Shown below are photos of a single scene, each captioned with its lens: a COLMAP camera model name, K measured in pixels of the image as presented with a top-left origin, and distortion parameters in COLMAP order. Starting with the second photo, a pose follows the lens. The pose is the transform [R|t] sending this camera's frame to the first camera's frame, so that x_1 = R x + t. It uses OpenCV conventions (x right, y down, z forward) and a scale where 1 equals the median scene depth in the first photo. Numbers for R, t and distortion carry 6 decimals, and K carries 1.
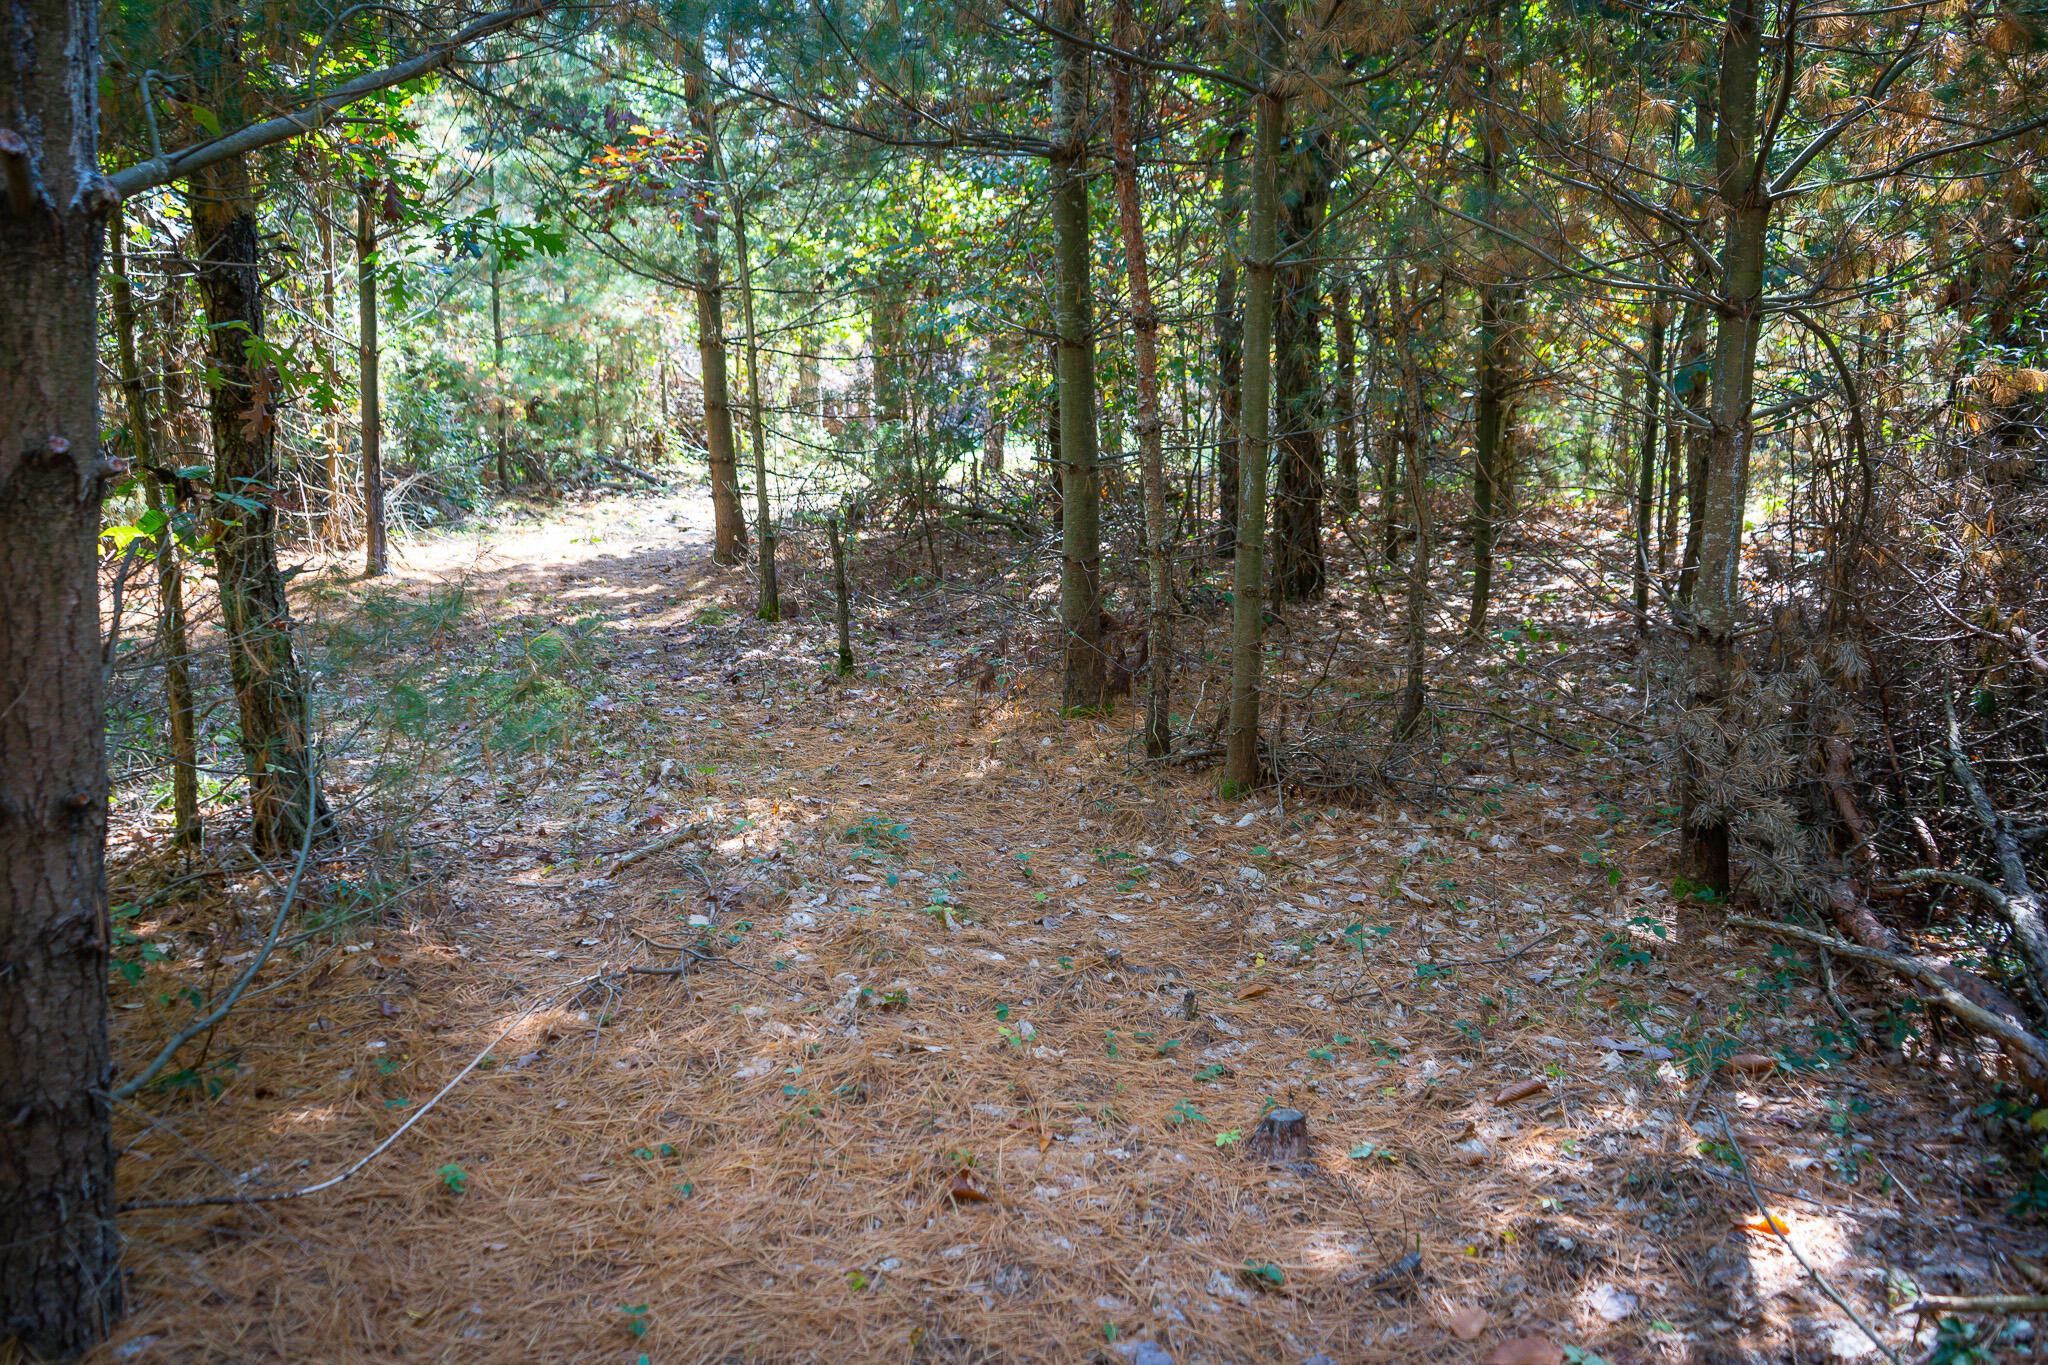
lens RADIAL K [[1731.9, 0, 1016.3], [0, 1731.9, 682.2], [0, 0, 1]] dist [-0.065023, 0.005410]
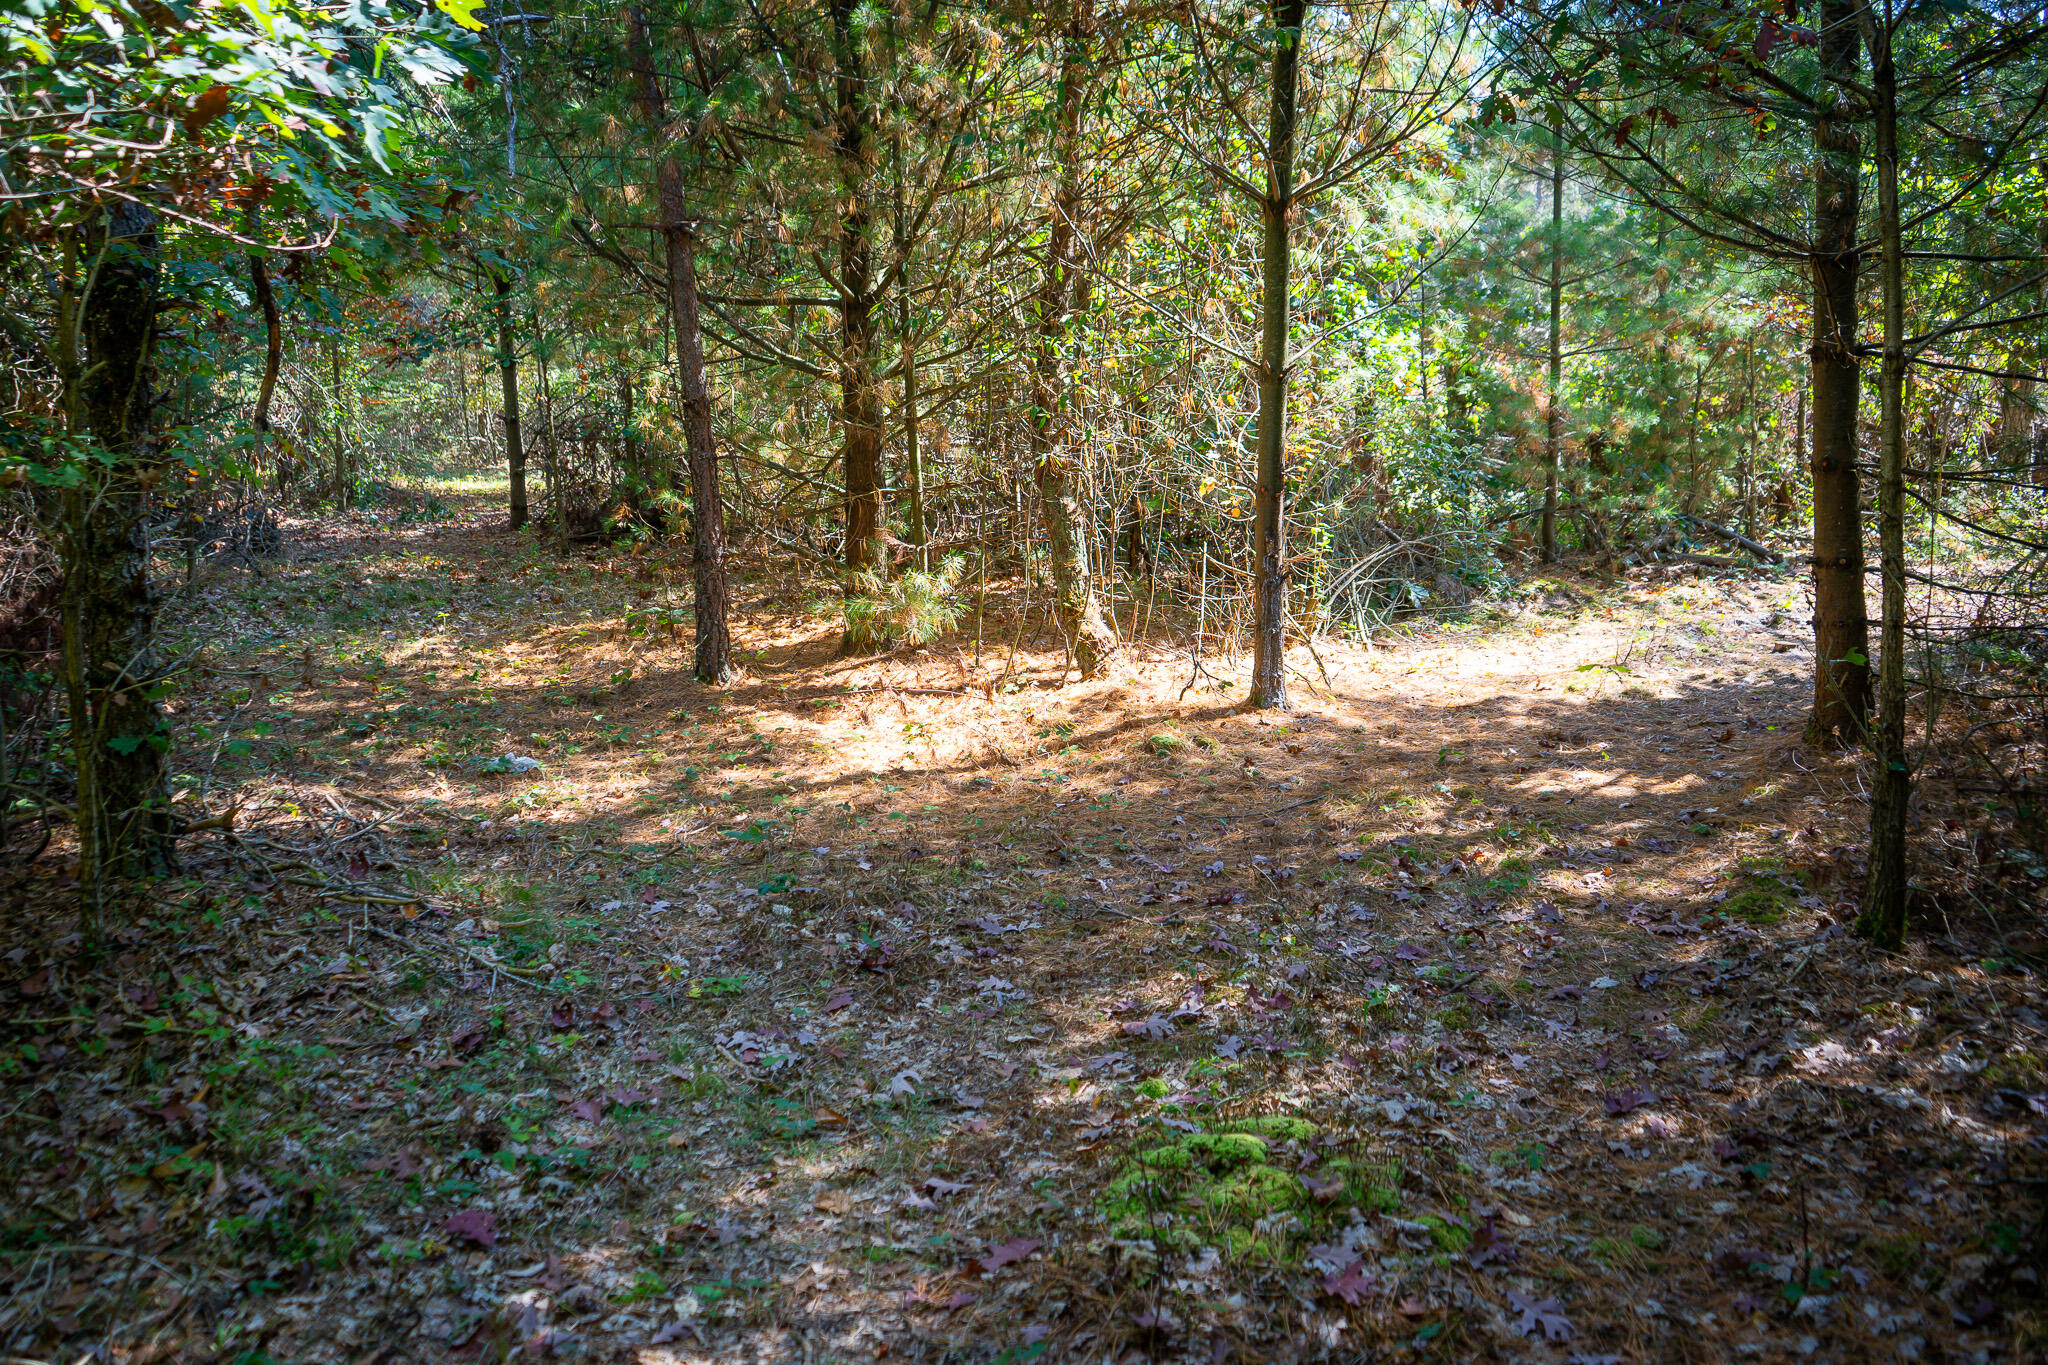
lens RADIAL K [[1731.9, 0, 1019.6], [0, 1731.9, 663.8], [0, 0, 1]] dist [-0.065023, 0.005410]
pose [[0.799977, 0.085103, -0.593965, -0.045698], [-0.100071, 0.994950, 0.007776, -0.066114], [0.591627, 0.053218, 0.804453, 0.358296]]
